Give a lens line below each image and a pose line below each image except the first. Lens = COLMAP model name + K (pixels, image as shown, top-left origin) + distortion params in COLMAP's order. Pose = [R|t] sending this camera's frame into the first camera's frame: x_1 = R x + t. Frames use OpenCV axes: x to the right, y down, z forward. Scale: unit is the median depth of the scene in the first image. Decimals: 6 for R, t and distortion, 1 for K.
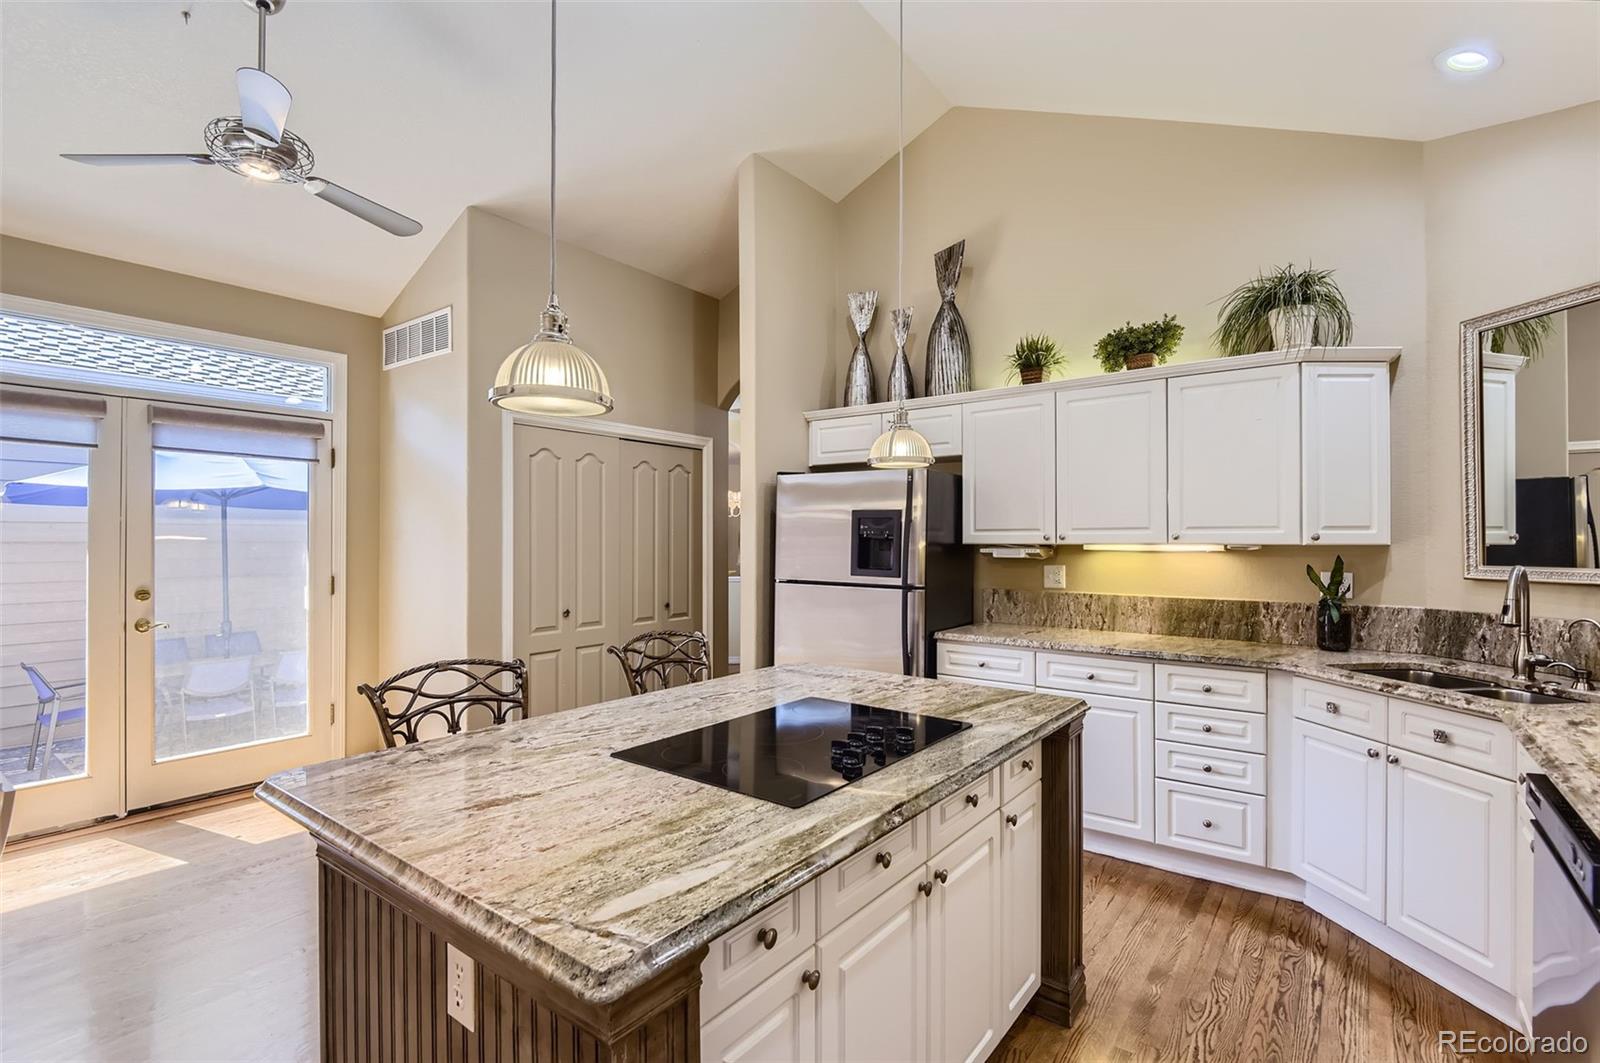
lens RADIAL K [[753.1, 0, 802.5], [0, 753.1, 528.2], [0, 0, 1]] dist [-0.043609, -0.000866]
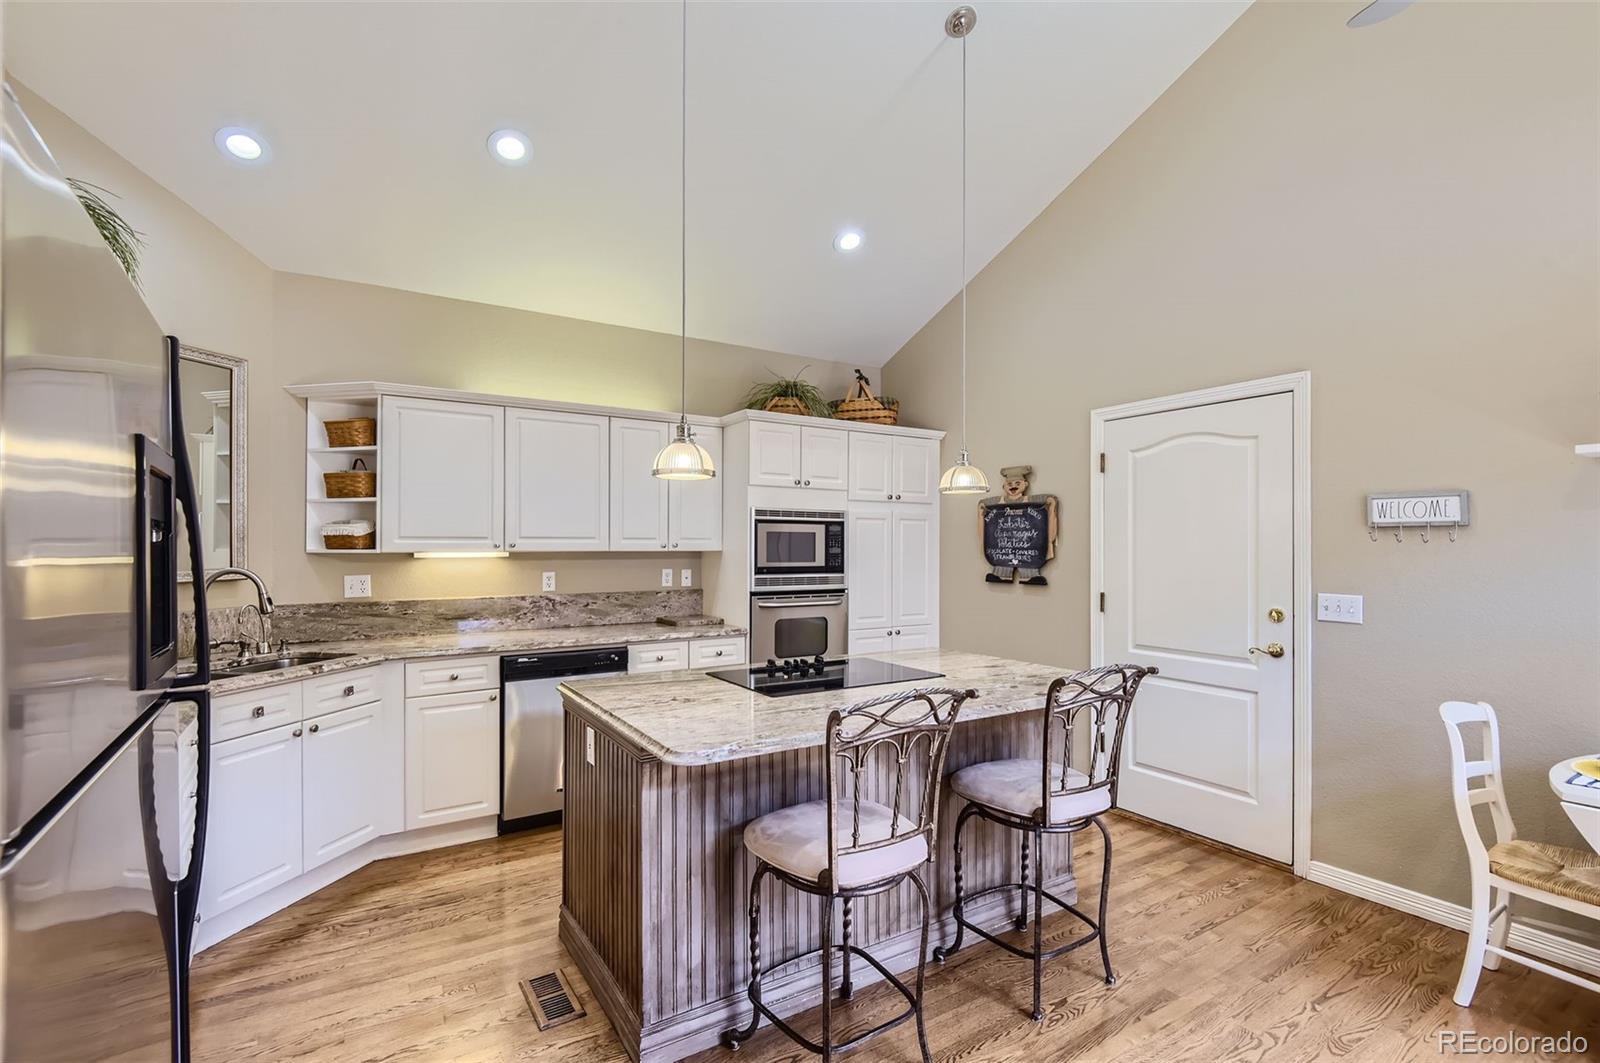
lens RADIAL K [[753.1, 0, 801.8], [0, 753.1, 536.9], [0, 0, 1]] dist [-0.043609, -0.000866]
pose [[-0.934770, 0.005318, 0.355214, -0.377560], [-0.002319, 0.999775, -0.021071, 0.023433], [-0.355246, -0.020520, -0.934548, 1.832587]]
